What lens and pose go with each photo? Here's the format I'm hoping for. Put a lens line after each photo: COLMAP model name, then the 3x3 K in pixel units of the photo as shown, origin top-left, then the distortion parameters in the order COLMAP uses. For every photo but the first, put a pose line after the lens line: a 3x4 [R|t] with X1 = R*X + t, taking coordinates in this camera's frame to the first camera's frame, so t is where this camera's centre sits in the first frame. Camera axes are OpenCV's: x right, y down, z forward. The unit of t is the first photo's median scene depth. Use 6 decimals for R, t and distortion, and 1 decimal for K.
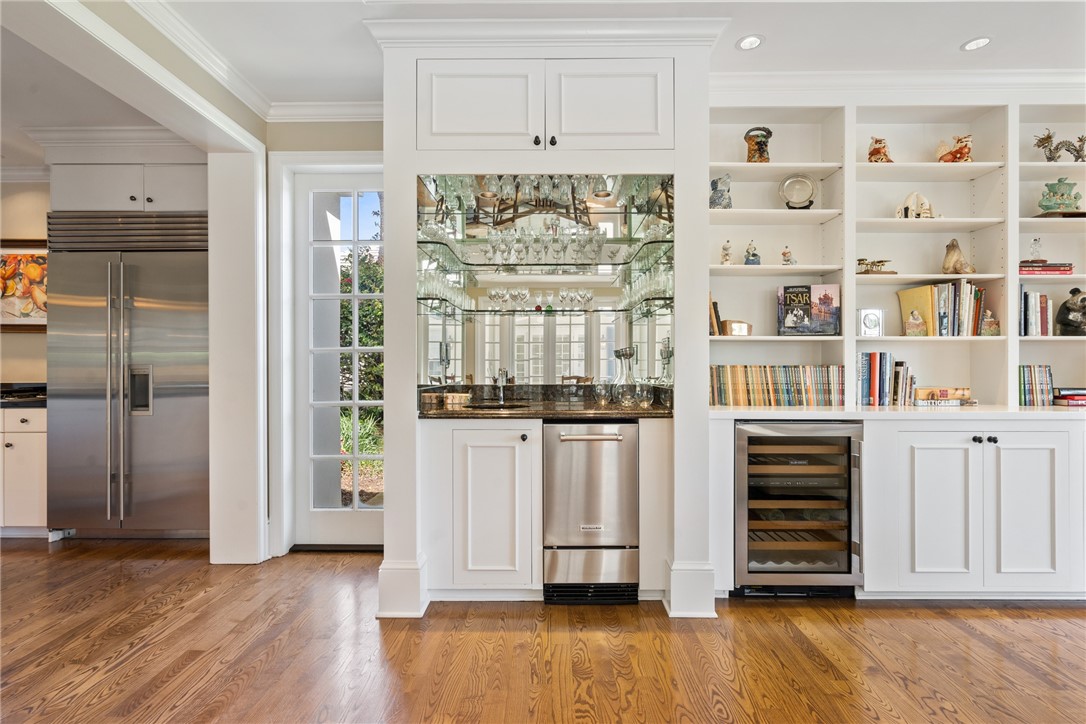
lens RADIAL K [[520.4, 0, 536.7], [0, 520.4, 367.3], [0, 0, 1]] dist [0.001685, -0.001673]
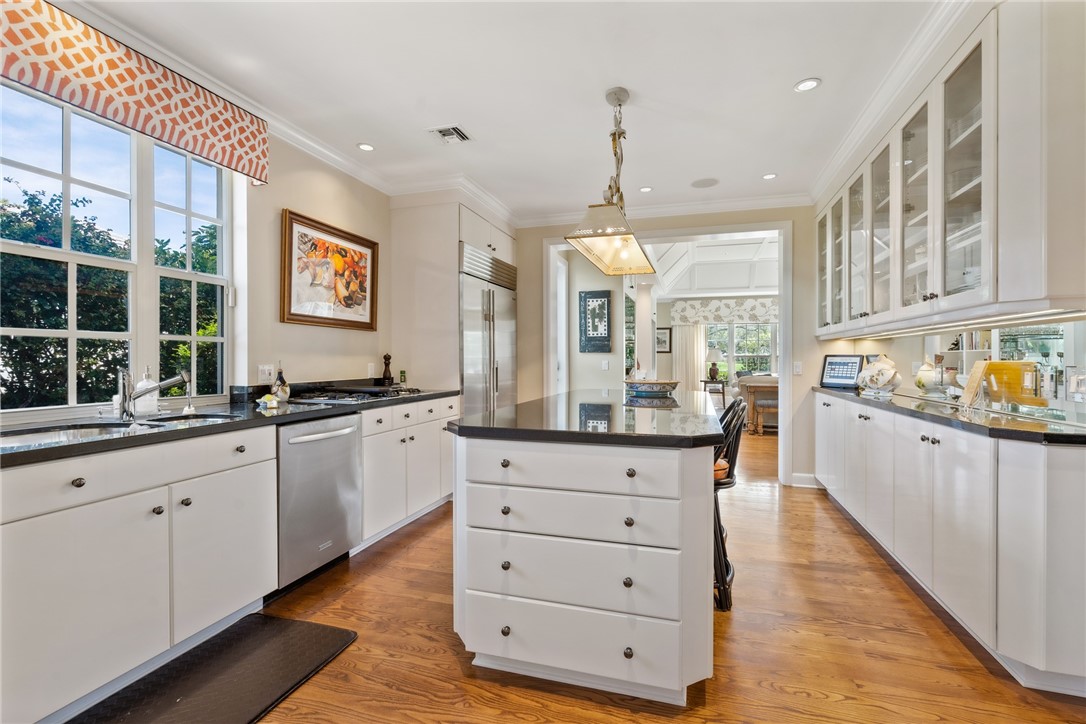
lens RADIAL K [[490.4, 0, 547.2], [0, 490.4, 361.7], [0, 0, 1]] dist [-0.007960, 0.000674]
pose [[0.280803, -0.005466, 0.959750, -2.088132], [-0.000384, 0.999983, 0.005808, -0.010568], [-0.959765, -0.001999, 0.280796, 0.465015]]
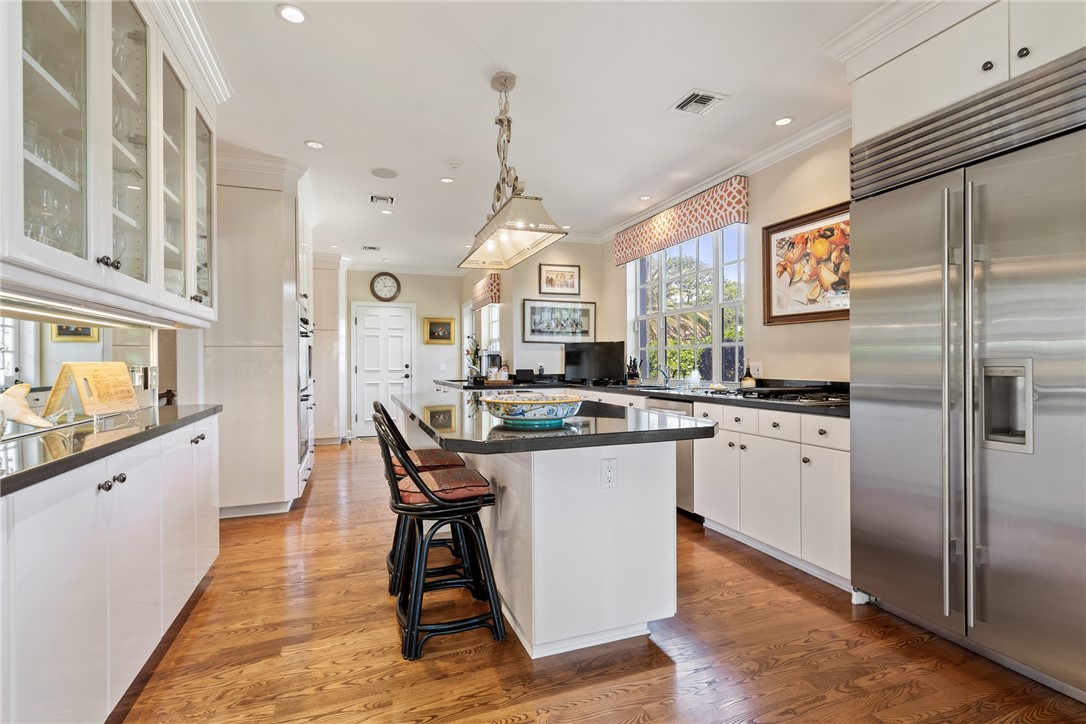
lens RADIAL K [[520.4, 0, 538.8], [0, 520.4, 360.9], [0, 0, 1]] dist [0.001685, -0.001673]
pose [[0.349937, -0.000438, -0.936773, -0.408996], [0.003975, 0.999992, 0.001017, -0.004980], [0.936765, -0.004079, 0.349936, 0.335638]]
